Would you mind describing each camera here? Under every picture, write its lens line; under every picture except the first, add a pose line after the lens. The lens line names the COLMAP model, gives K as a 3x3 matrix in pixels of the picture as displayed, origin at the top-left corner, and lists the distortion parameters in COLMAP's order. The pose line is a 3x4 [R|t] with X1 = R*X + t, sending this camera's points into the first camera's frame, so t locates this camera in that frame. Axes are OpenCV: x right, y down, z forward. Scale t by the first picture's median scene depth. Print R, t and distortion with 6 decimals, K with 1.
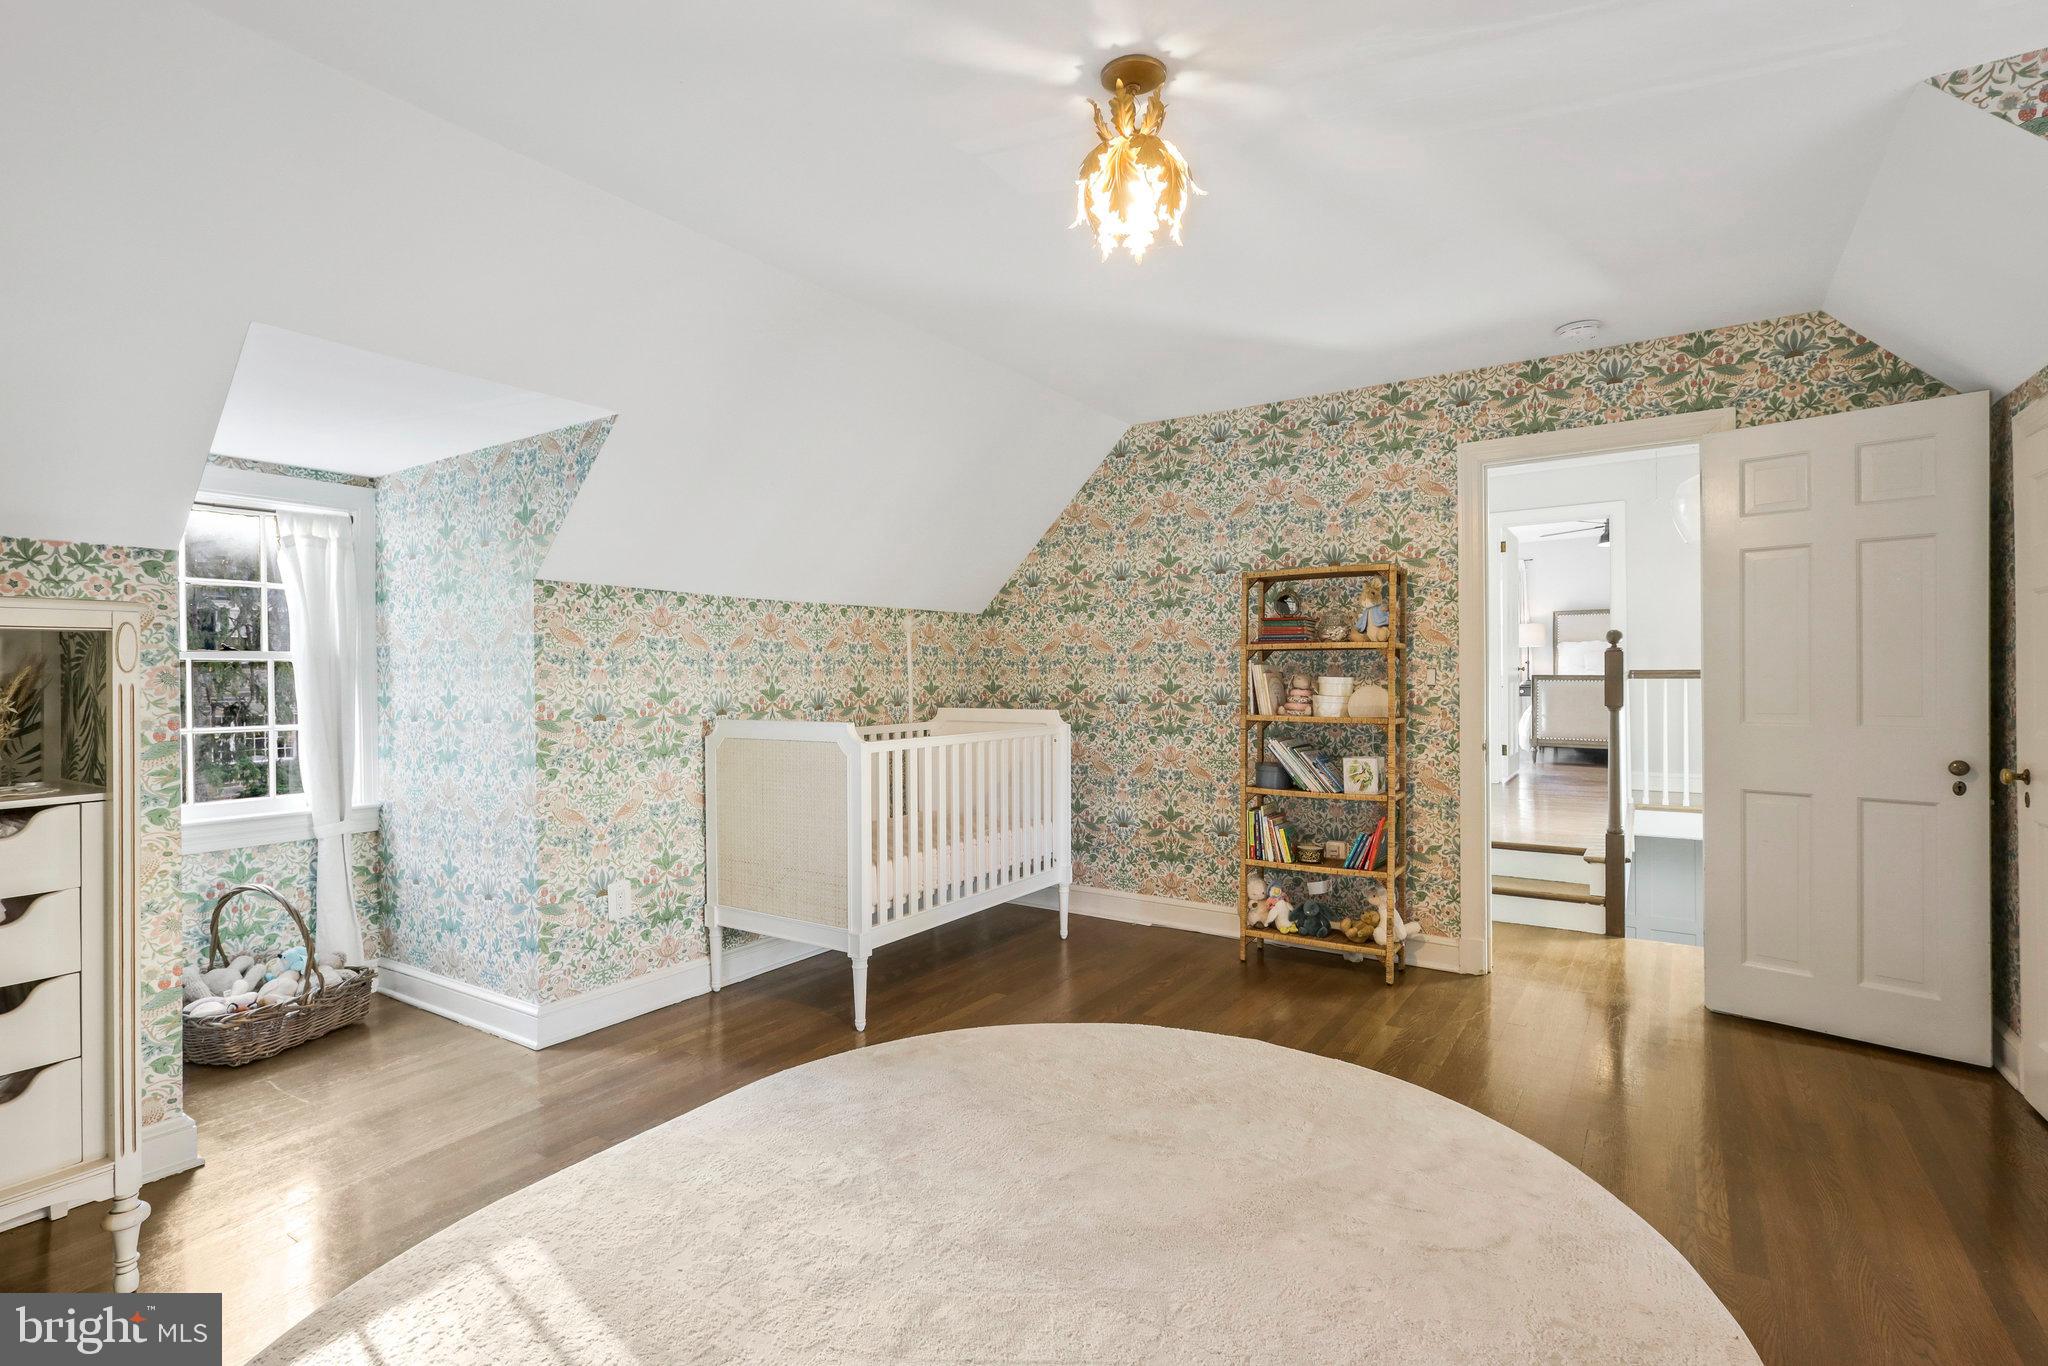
lens RADIAL K [[955.4, 0, 1023.5], [0, 955.4, 674.7], [0, 0, 1]] dist [-0.007453, 0.001245]
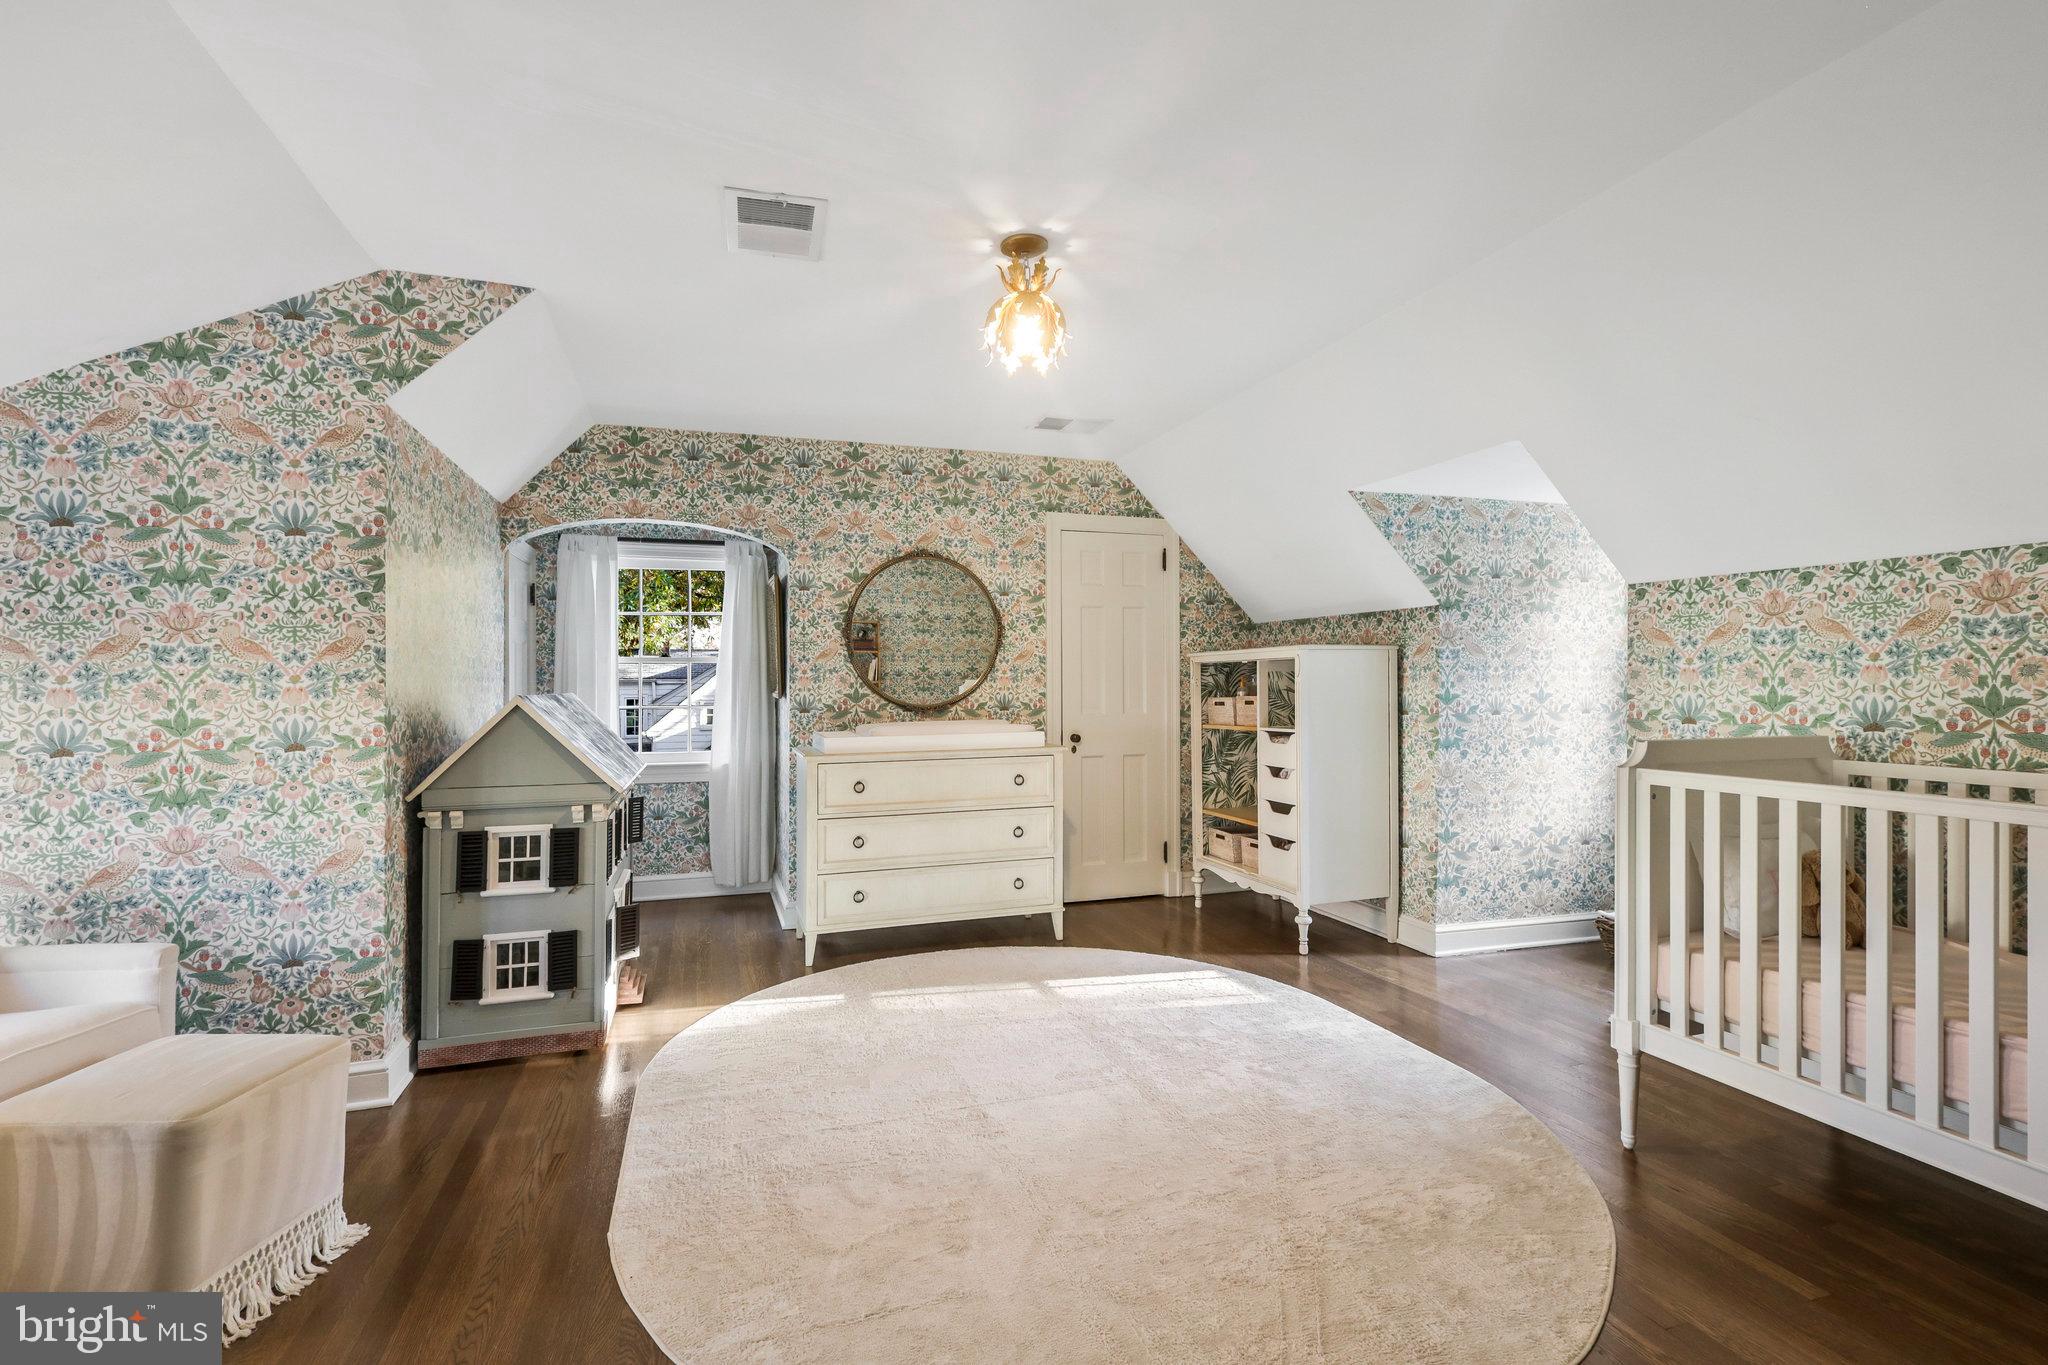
lens RADIAL K [[955.4, 0, 1023.4], [0, 955.4, 683.0], [0, 0, 1]] dist [-0.007453, 0.001245]
pose [[-0.614352, 0.011566, -0.788947, 0.665454], [0.010491, 0.999924, 0.006489, -0.004497], [0.788962, -0.004290, -0.614427, 1.014709]]
